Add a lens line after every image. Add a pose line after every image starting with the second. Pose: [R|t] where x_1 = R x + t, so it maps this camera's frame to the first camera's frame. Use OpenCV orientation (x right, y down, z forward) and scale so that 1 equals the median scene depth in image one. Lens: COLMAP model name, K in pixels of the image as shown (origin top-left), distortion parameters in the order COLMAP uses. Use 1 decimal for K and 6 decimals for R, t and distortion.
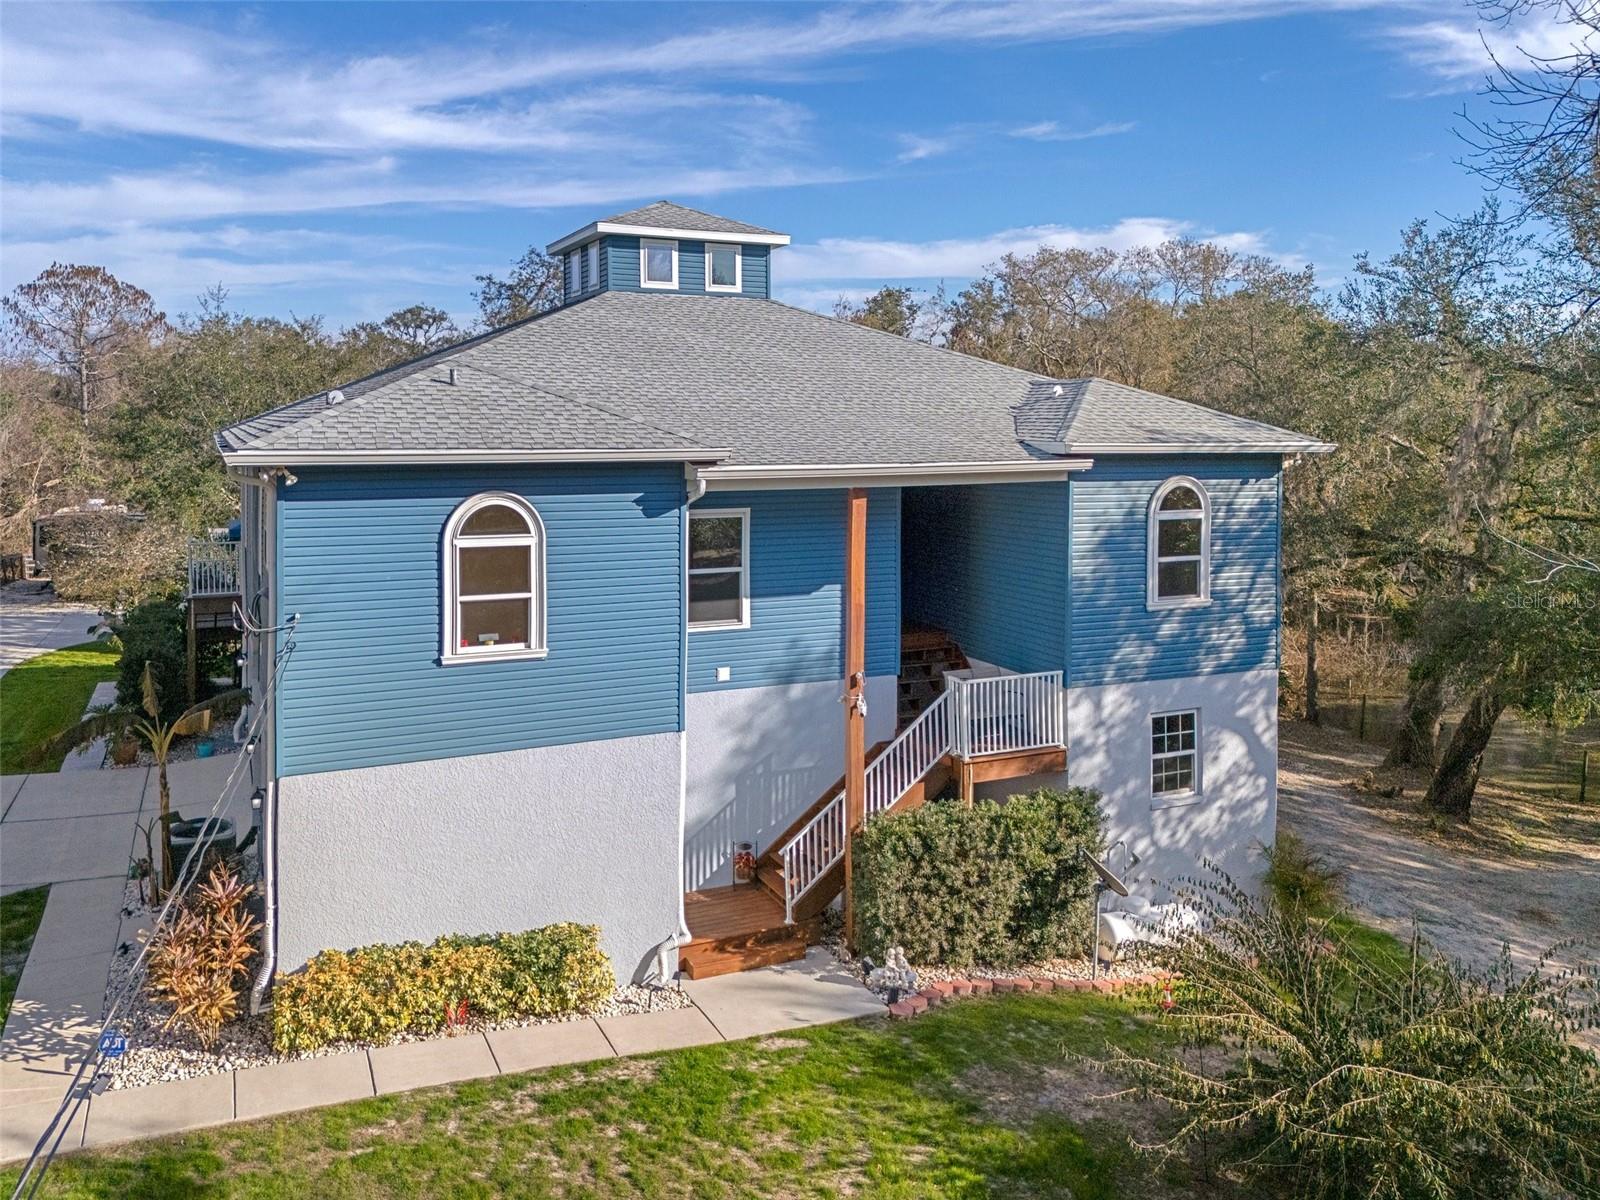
lens RADIAL K [[1229.9, 0, 822.5], [0, 1229.9, 626.9], [0, 0, 1]] dist [0.062855, 0.001574]
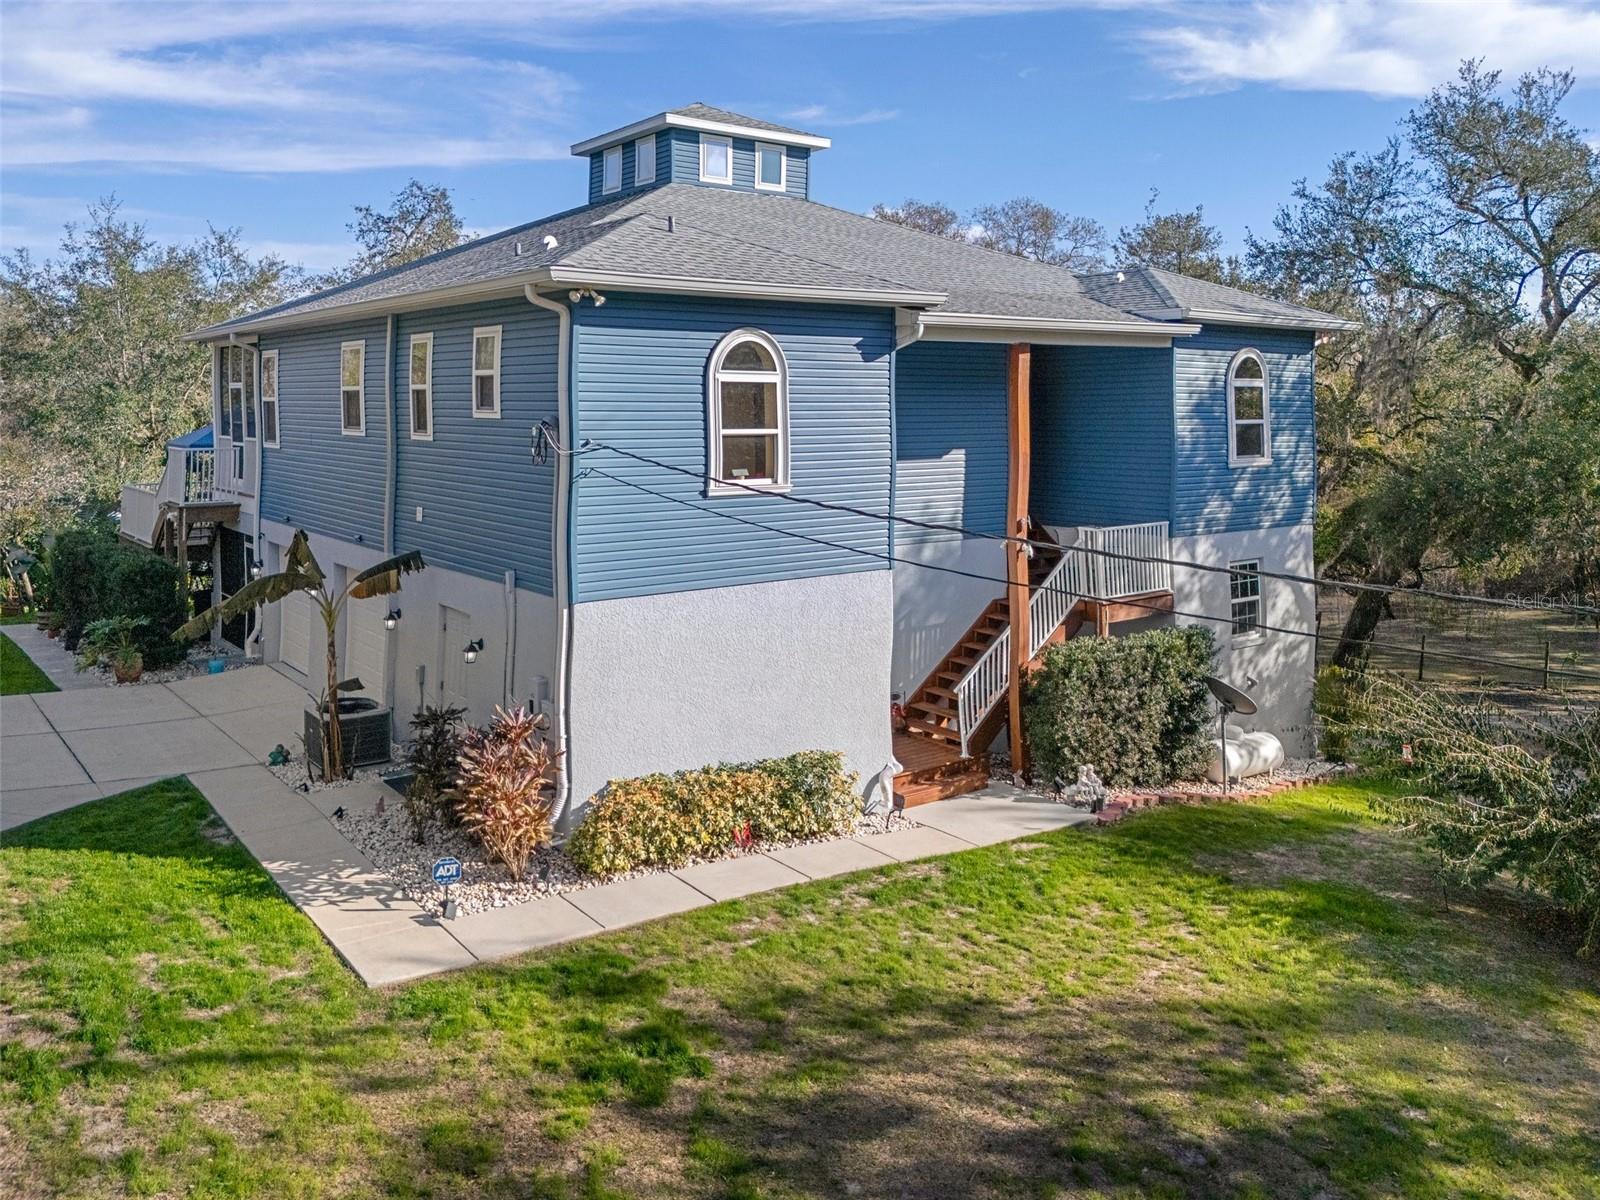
lens RADIAL K [[1229.9, 0, 853.2], [0, 1229.9, 583.6], [0, 0, 1]] dist [0.062855, 0.001574]
pose [[0.975173, -0.038509, 0.218070, -0.312495], [0.043175, 0.998928, -0.016670, 0.093942], [-0.217195, 0.025672, 0.975791, -0.011822]]
